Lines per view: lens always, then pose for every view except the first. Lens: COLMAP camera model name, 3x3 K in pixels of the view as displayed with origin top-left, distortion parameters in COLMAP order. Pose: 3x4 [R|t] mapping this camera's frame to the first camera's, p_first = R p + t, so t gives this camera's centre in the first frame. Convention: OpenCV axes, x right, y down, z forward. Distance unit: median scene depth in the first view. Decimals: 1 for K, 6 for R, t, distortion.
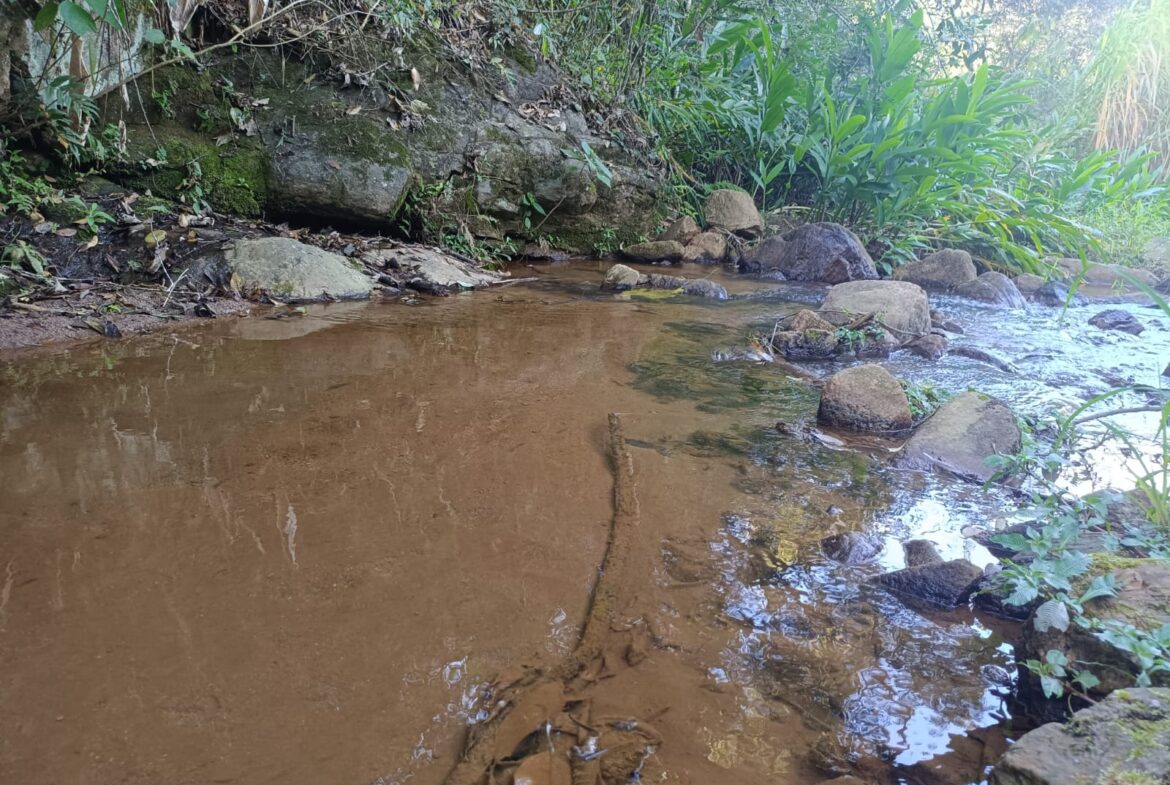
lens RADIAL K [[897.4, 0, 603.1], [0, 897.4, 397.3], [0, 0, 1]] dist [0.078798, -0.158462]
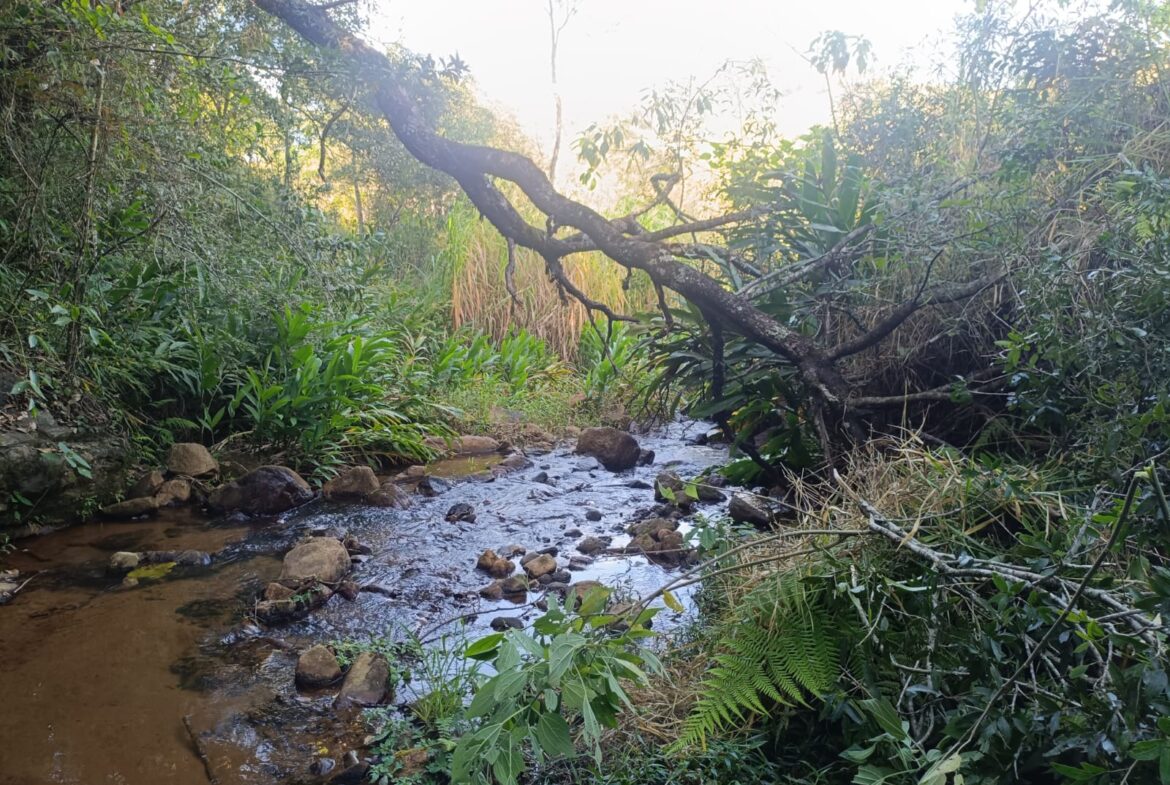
lens RADIAL K [[912.3, 0, 585.0], [0, 912.3, 392.5], [0, 0, 1]] dist [-0.004085, -0.001466]
pose [[0.827355, -0.141019, 0.543689, -0.093933], [0.189889, 0.981201, -0.034463, -0.167917], [-0.528608, 0.131753, 0.838579, -0.441103]]
